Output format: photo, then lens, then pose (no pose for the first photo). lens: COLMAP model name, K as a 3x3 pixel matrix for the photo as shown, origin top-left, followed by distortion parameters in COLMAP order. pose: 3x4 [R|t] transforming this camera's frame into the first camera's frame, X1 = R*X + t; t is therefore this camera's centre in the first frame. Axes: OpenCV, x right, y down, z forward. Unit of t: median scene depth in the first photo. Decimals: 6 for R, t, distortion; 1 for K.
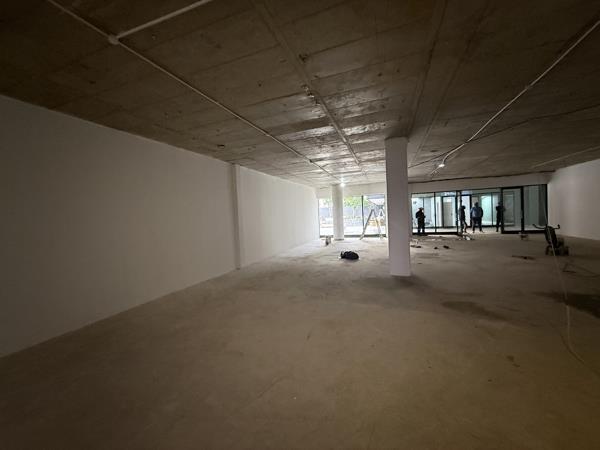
lens RADIAL K [[239.4, 0, 301.1], [0, 239.4, 223.8], [0, 0, 1]] dist [-0.000402, 0.000233]
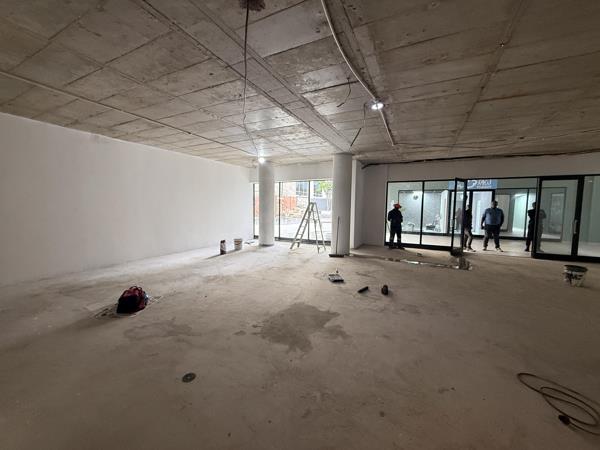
lens RADIAL K [[239.4, 0, 295.2], [0, 239.4, 223.0], [0, 0, 1]] dist [-0.000402, 0.000233]
pose [[0.990944, 0.068284, -0.115616, 0.319206], [-0.064210, 0.997190, 0.038601, -0.024514], [0.117927, -0.030828, 0.992544, 0.347774]]
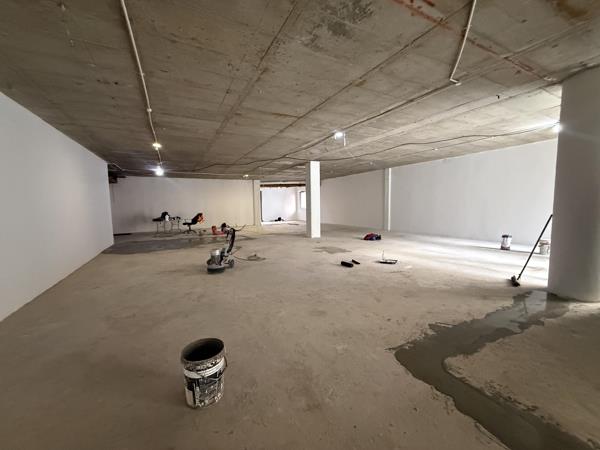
lens RADIAL K [[239.4, 0, 301.2], [0, 239.4, 224.3], [0, 0, 1]] dist [-0.000402, 0.000233]
pose [[-0.654874, 0.133766, -0.743805, 0.912352], [0.030155, 0.988052, 0.151142, -0.078981], [0.755136, 0.076550, -0.651084, 1.069381]]
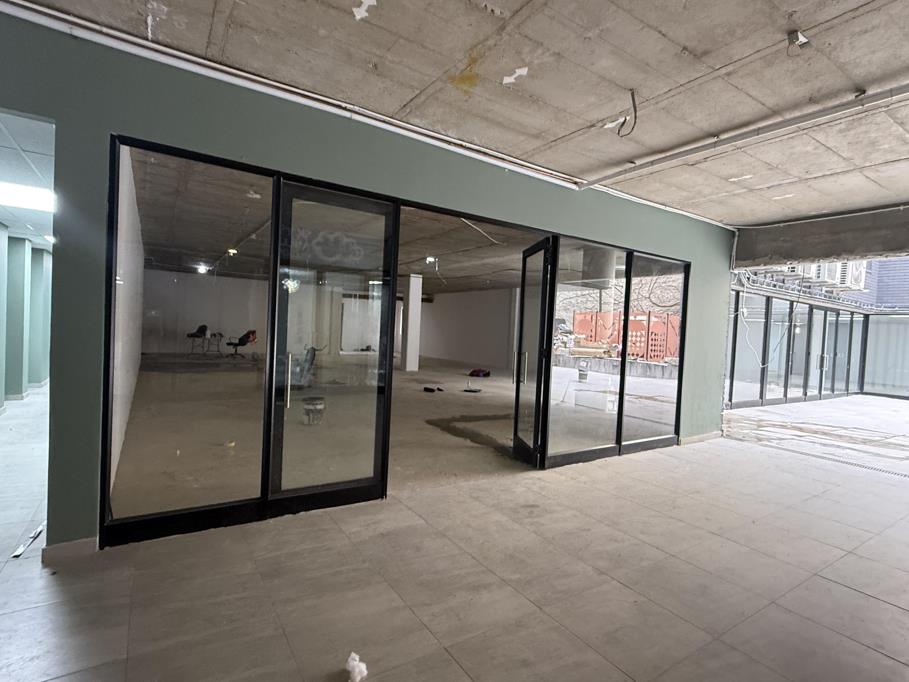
lens RADIAL K [[457.6, 0, 451.8], [0, 457.6, 337.7], [0, 0, 1]] dist [-0.001458, -0.000063]
pose [[-0.596737, 0.043133, -0.801277, 1.235950], [-0.042119, 0.995494, 0.084955, -0.110108], [0.801331, 0.084445, -0.592232, 1.434414]]
